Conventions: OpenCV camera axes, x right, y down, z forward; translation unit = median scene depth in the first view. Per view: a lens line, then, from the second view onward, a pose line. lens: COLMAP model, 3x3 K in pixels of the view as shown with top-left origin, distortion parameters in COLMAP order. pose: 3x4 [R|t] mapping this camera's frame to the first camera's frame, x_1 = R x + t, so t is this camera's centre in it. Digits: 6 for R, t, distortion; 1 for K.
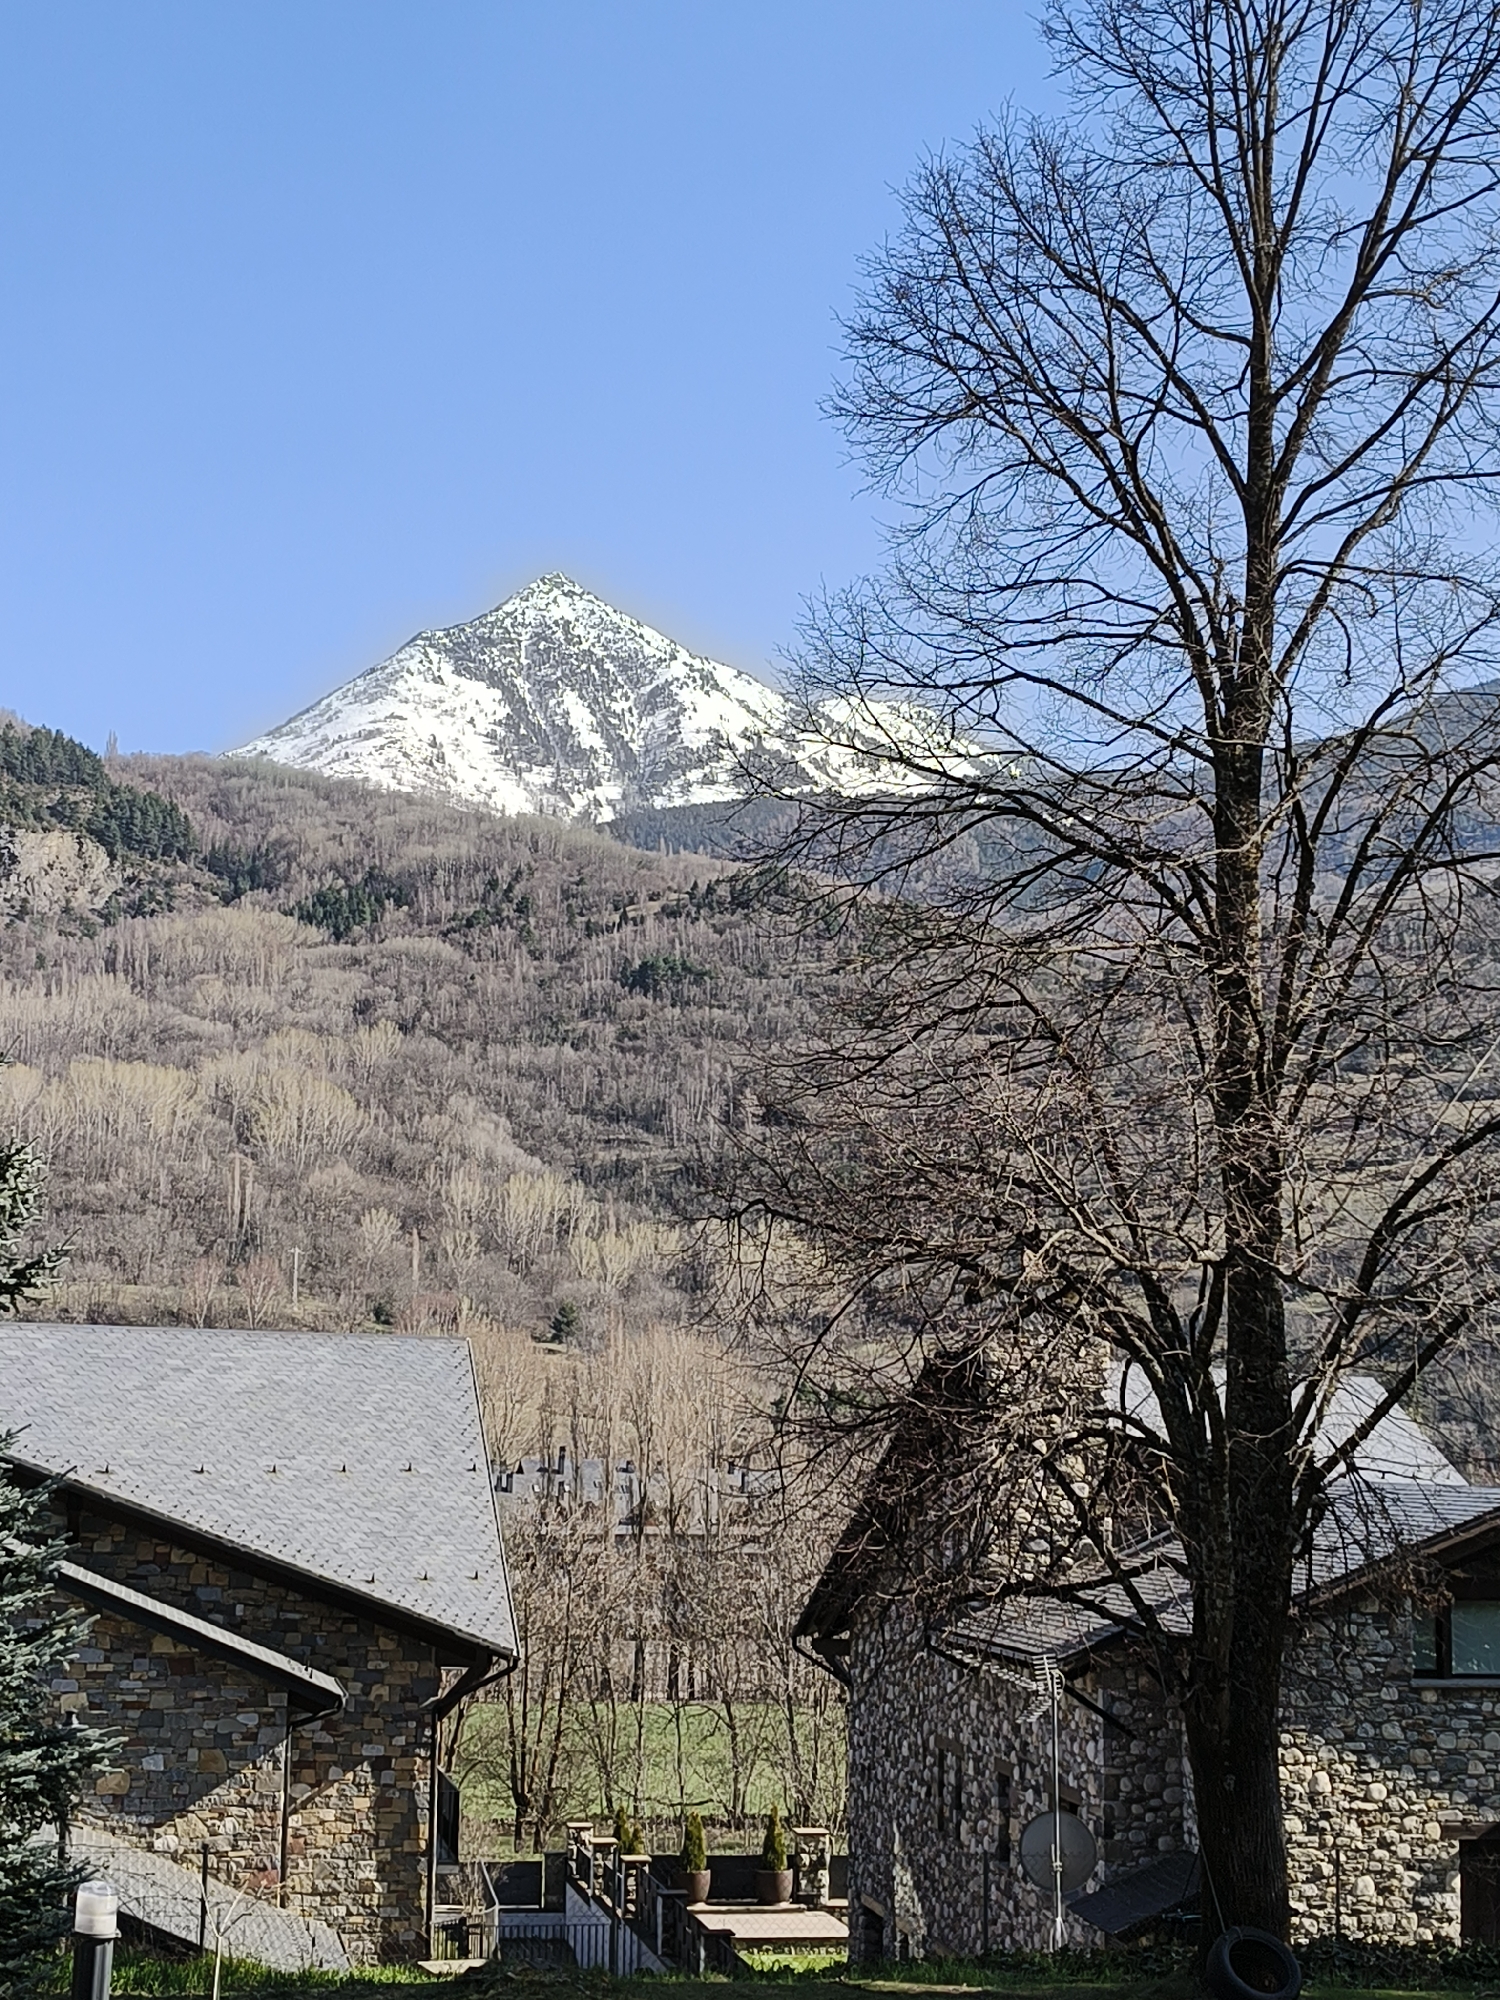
lens RADIAL K [[3214.6, 0, 747.7], [0, 3214.6, 1015.8], [0, 0, 1]] dist [0.219001, 0.000000]
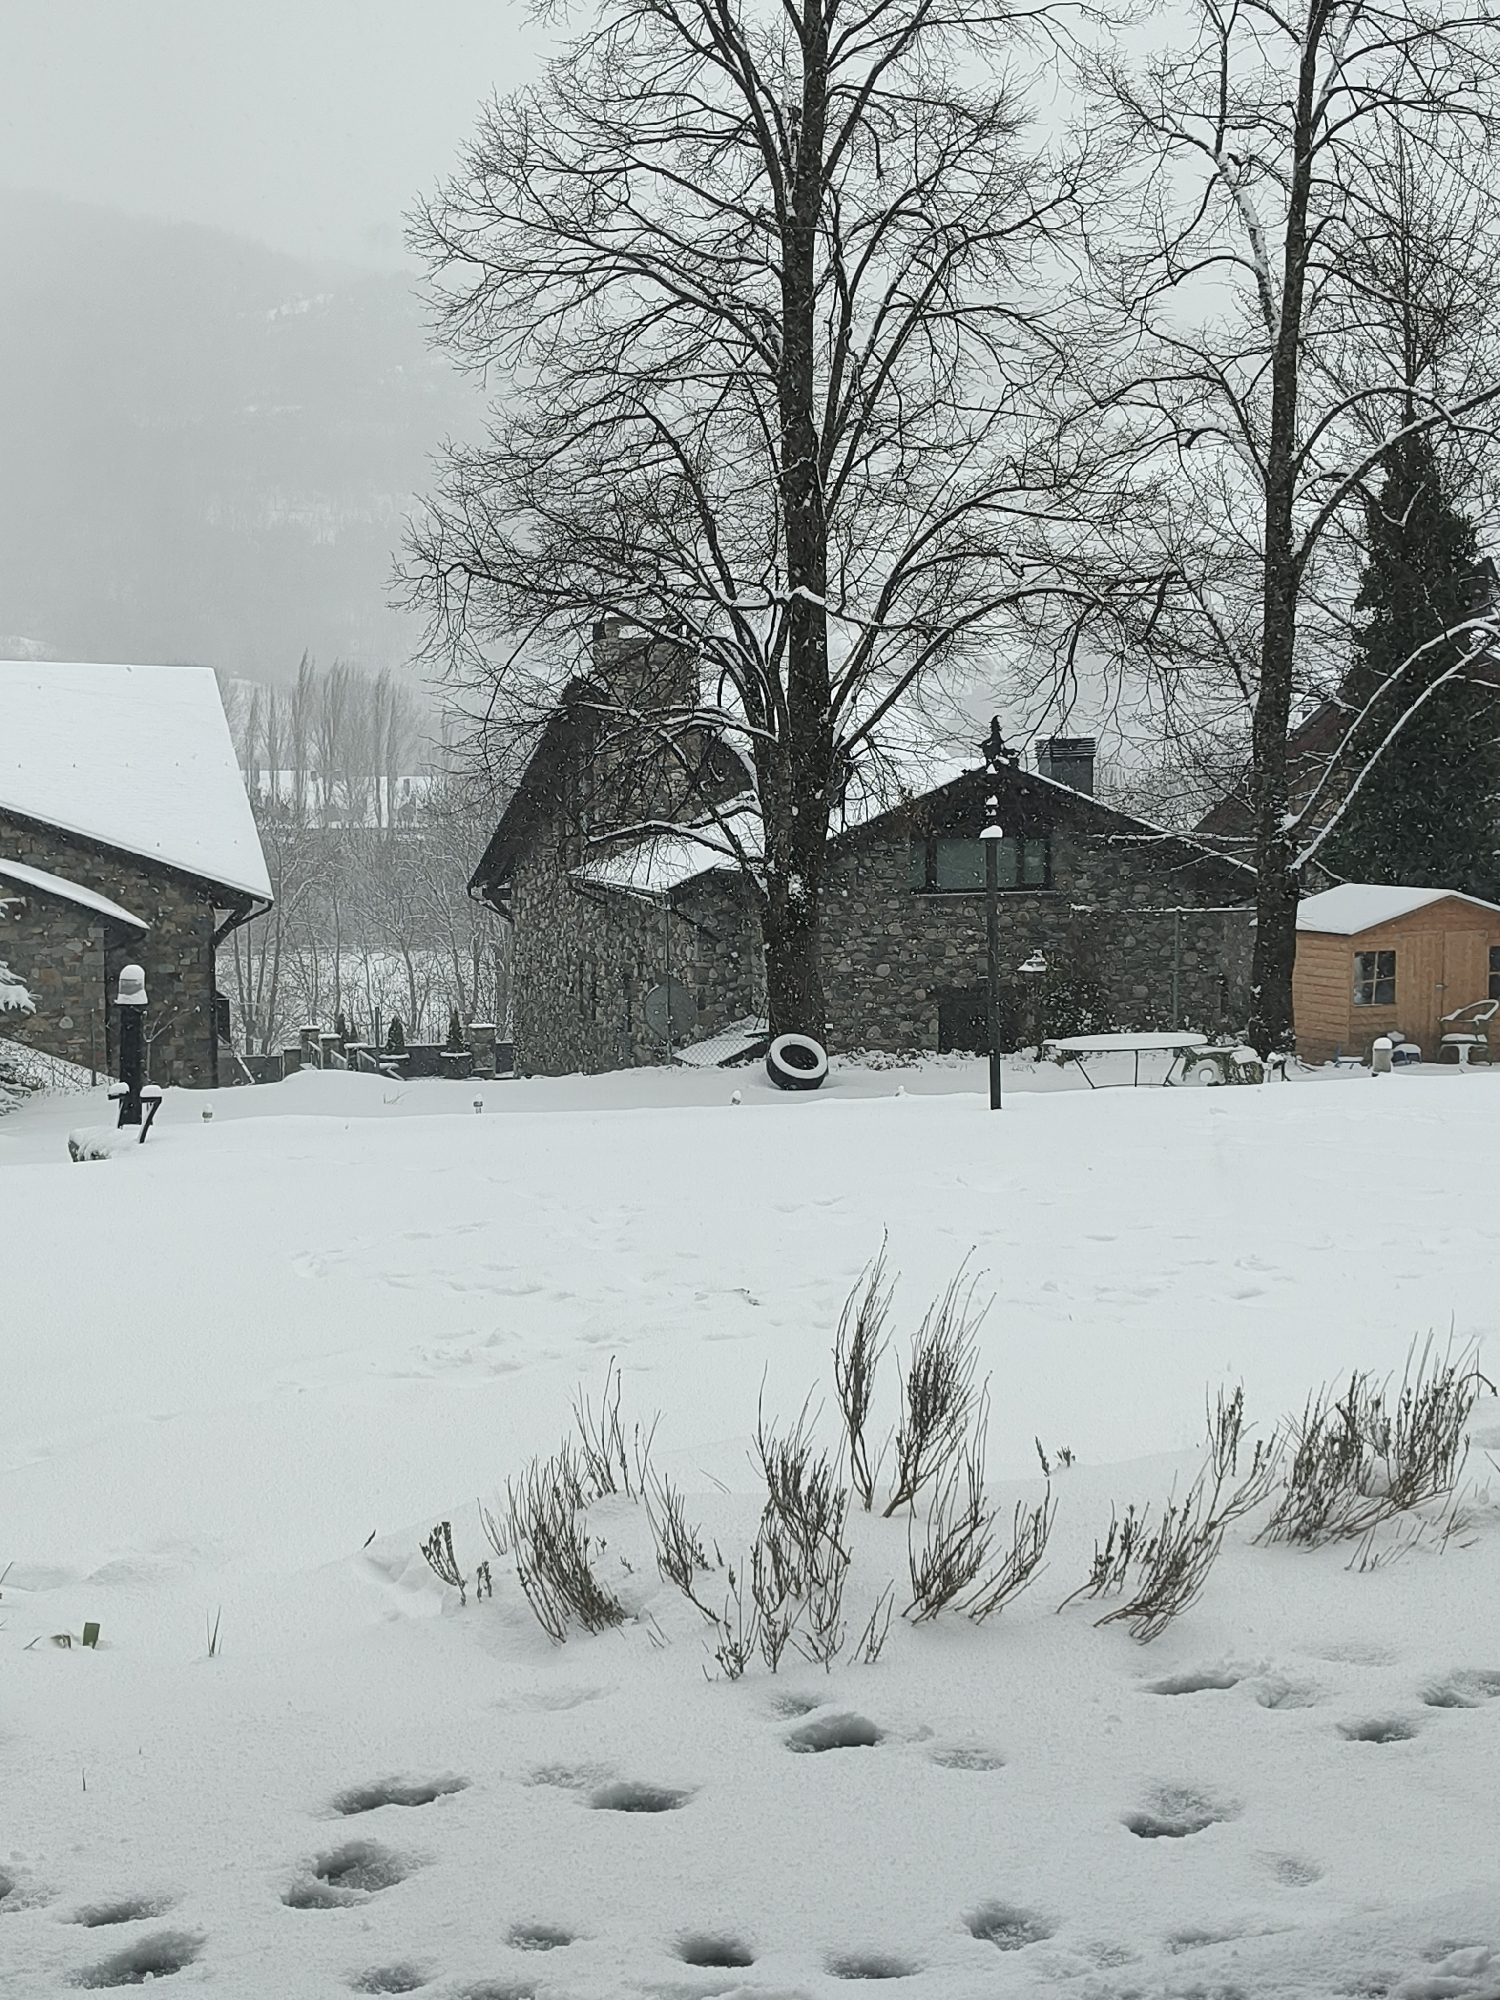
lens RADIAL K [[2552.4, 0, 763.2], [0, 2552.4, 1004.1], [0, 0, 1]] dist [0.044765, 0.000000]
pose [[0.990361, -0.029917, 0.135239, -0.021500], [-0.001378, 0.974218, 0.225605, -0.005312], [-0.138502, -0.223617, 0.964786, -0.129236]]
